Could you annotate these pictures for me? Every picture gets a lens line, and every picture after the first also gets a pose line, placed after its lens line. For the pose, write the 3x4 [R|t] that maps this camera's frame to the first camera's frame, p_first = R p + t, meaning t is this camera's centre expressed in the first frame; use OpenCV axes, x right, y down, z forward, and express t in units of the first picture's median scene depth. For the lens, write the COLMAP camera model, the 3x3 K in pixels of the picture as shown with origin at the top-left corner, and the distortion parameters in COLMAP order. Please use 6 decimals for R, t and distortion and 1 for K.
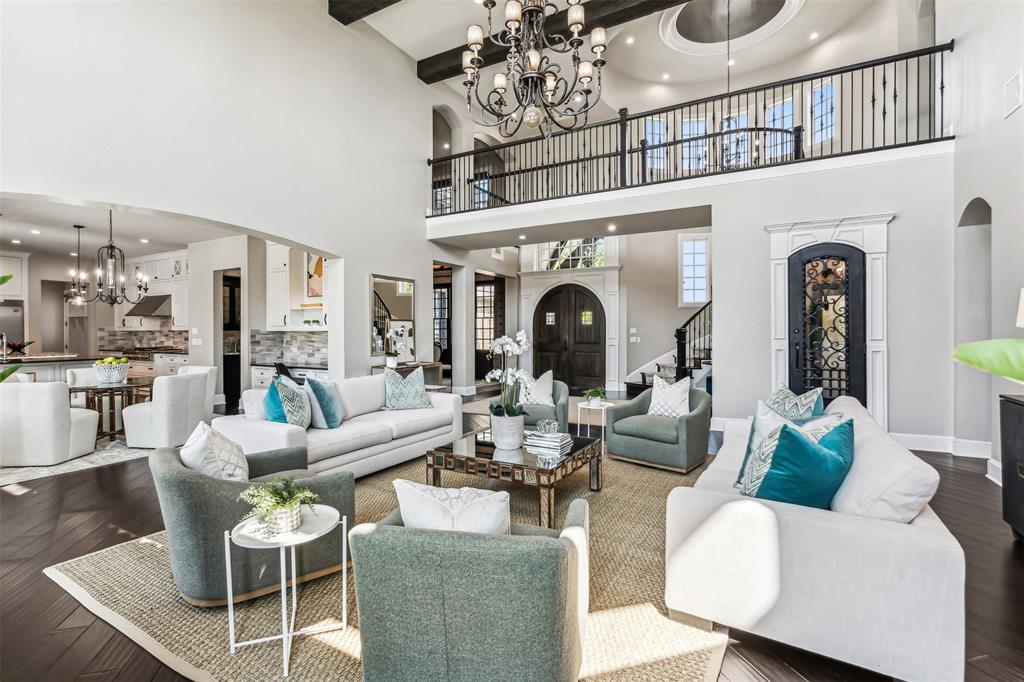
lens RADIAL K [[473.3, 0, 514.3], [0, 473.3, 335.2], [0, 0, 1]] dist [0.002496, 0.000468]
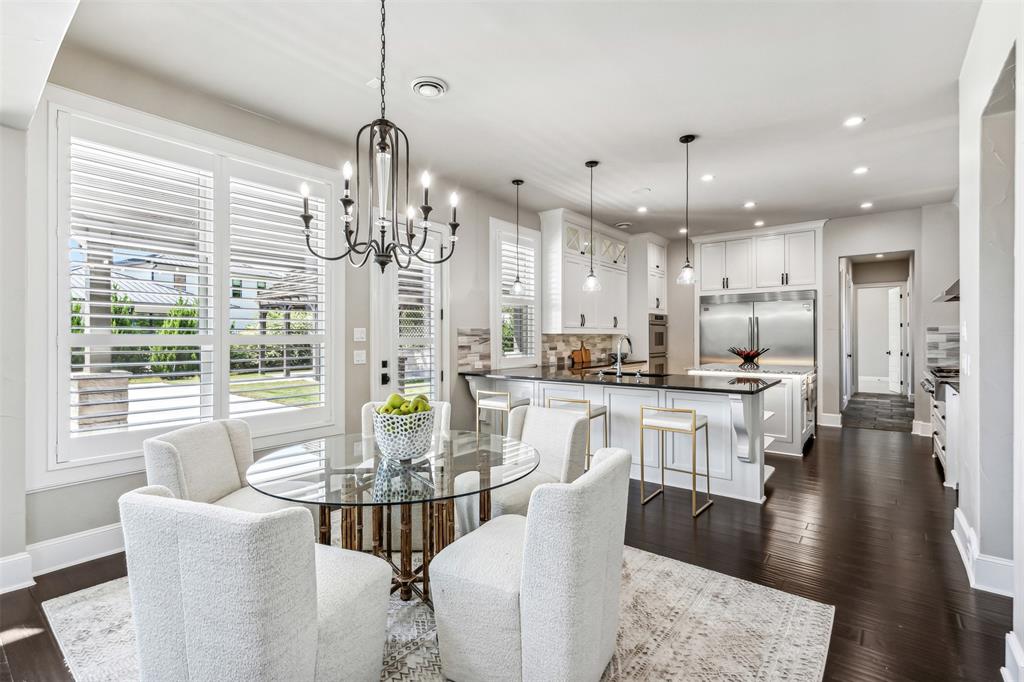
lens RADIAL K [[473.3, 0, 514.3], [0, 473.3, 335.2], [0, 0, 1]] dist [0.002496, 0.000468]
pose [[-0.170040, -0.003628, -0.985431, -0.247689], [-0.004541, 0.999985, -0.002898, -0.001977], [0.985427, 0.003982, -0.170054, 0.625857]]
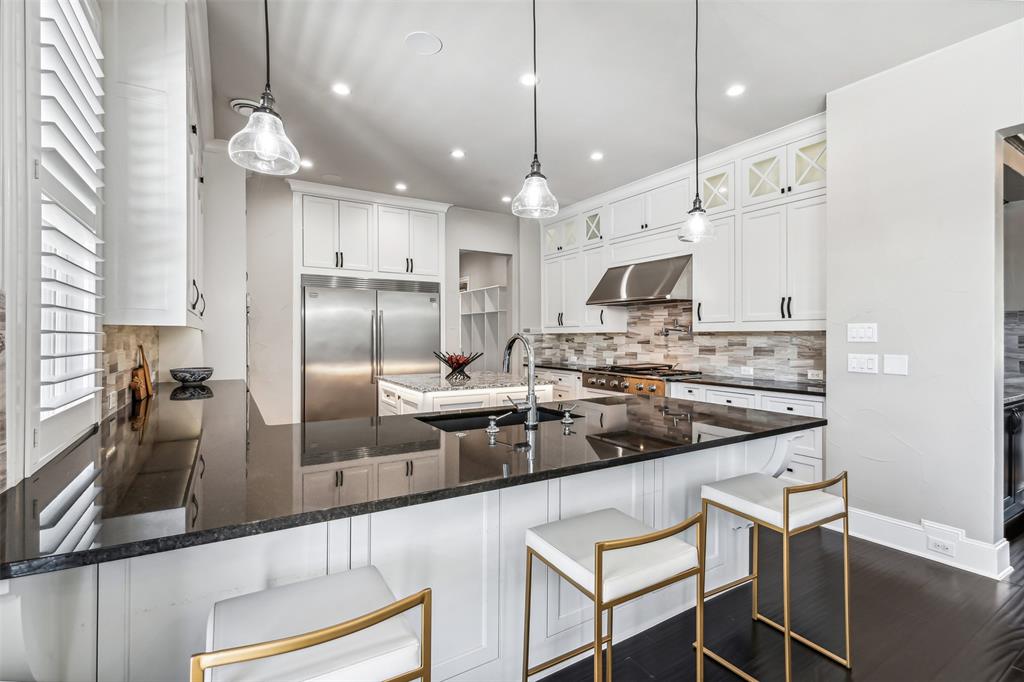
lens RADIAL K [[473.3, 0, 514.3], [0, 473.3, 335.2], [0, 0, 1]] dist [0.002496, 0.000468]
pose [[0.870649, 0.002826, -0.491896, -0.600557], [-0.006505, 0.999962, -0.005769, -0.003243], [0.491861, 0.008223, 0.870635, 0.478683]]
